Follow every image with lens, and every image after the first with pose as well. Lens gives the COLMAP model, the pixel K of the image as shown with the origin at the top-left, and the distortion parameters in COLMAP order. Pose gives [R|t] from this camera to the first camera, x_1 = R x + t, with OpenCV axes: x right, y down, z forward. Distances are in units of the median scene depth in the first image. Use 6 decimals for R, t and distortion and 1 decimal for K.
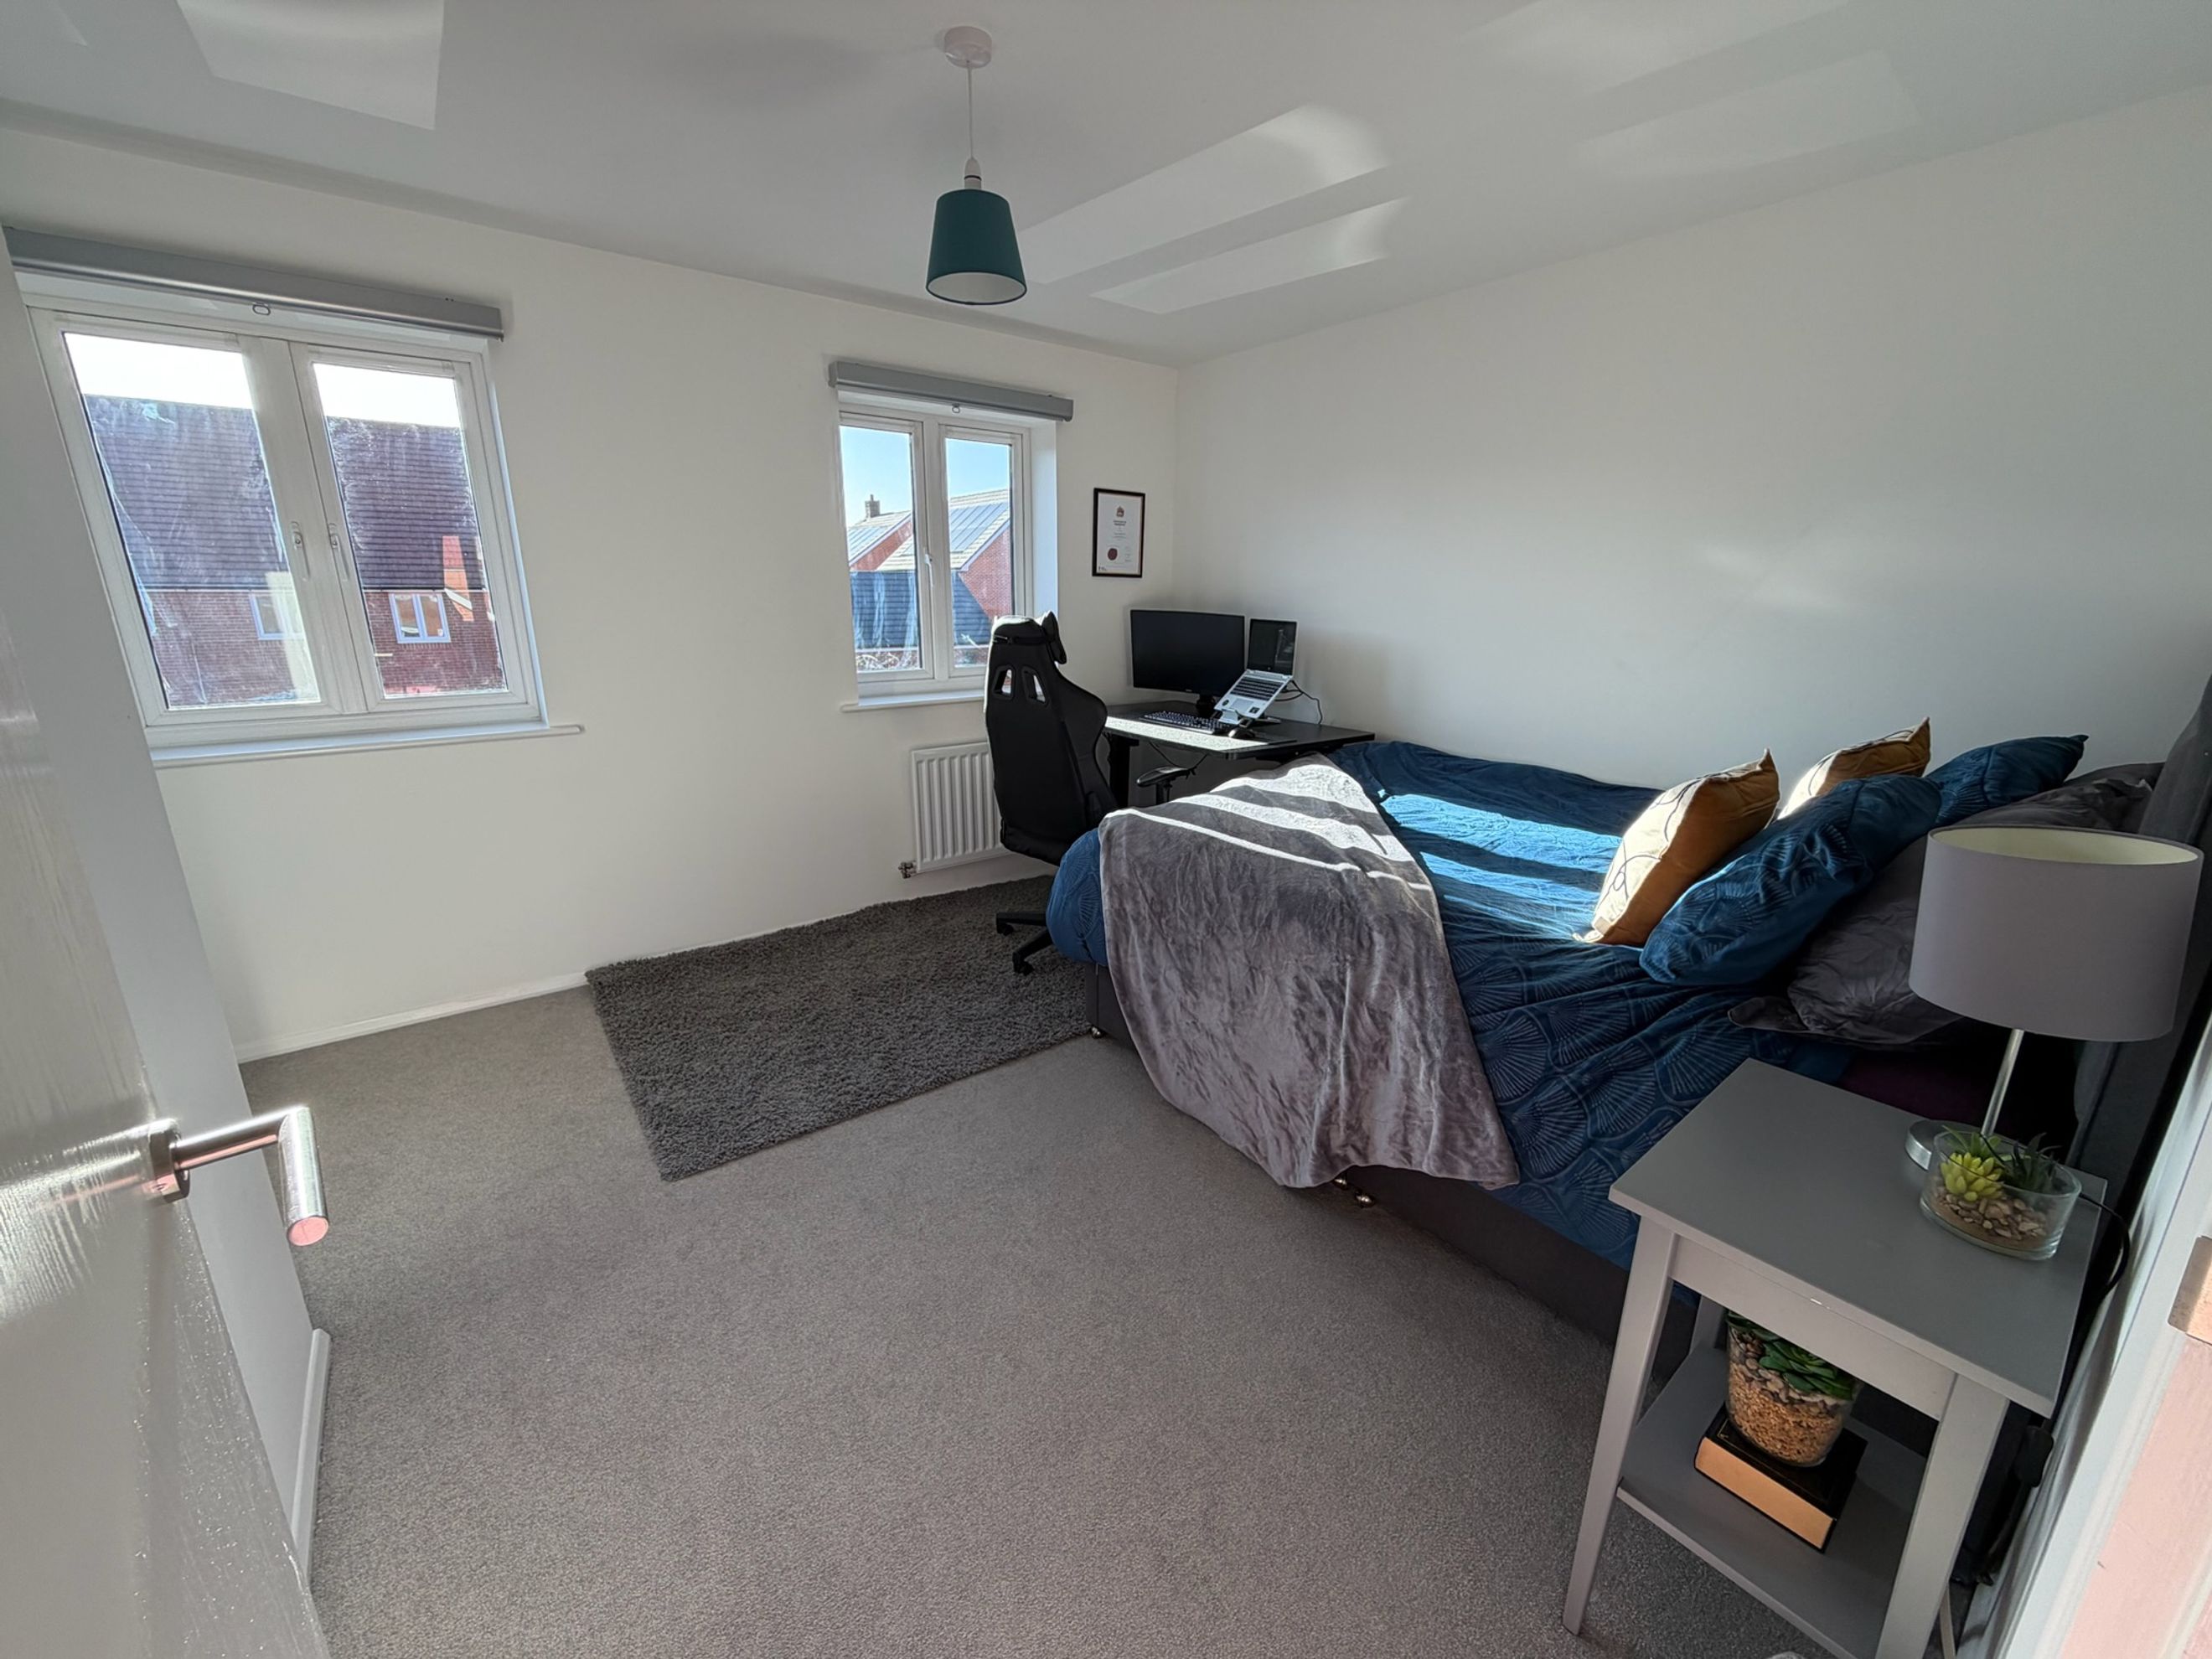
lens RADIAL K [[893.7, 0, 1106.0], [0, 893.7, 829.5], [0, 0, 1]] dist [-0.001503, -0.000023]
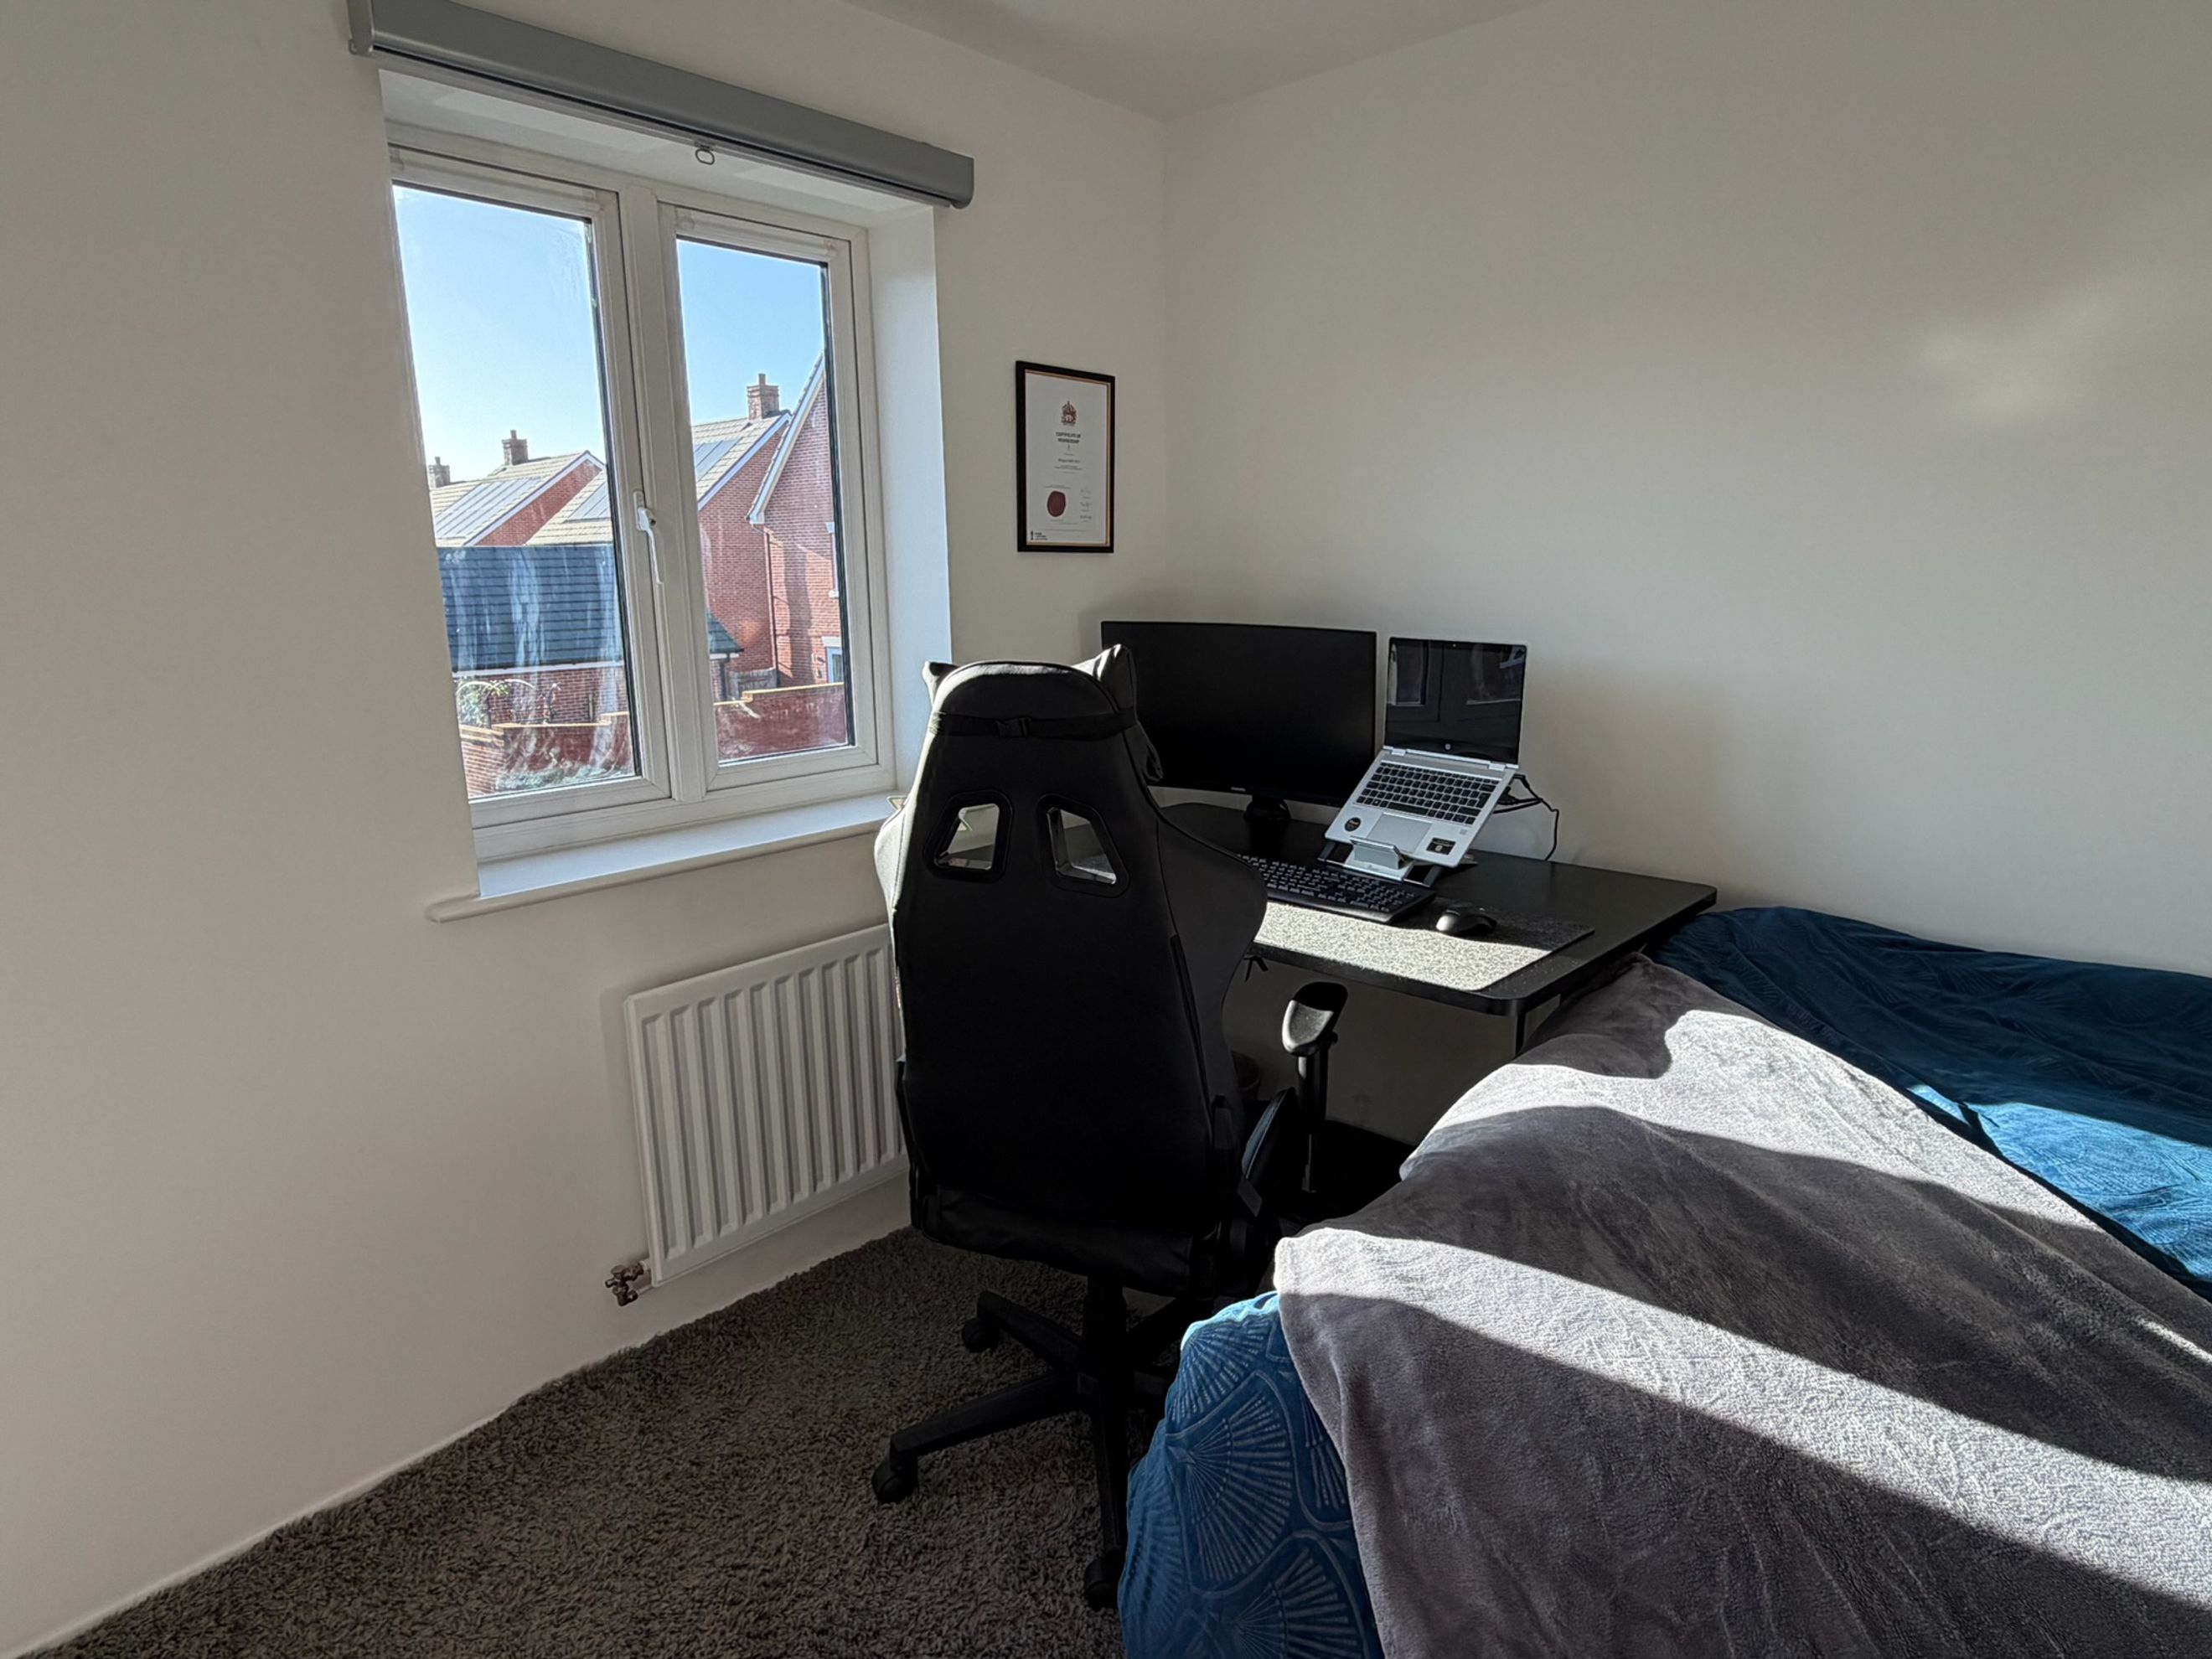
lens RADIAL K [[1280.1, 0, 1106.0], [0, 1280.1, 829.5], [0, 0, 1]] dist [0.001005, -0.000186]
pose [[0.984696, -0.055737, 0.165127, -0.094463], [0.065131, 0.996519, -0.052031, -0.113579], [-0.161652, 0.061990, 0.984899, 0.386258]]
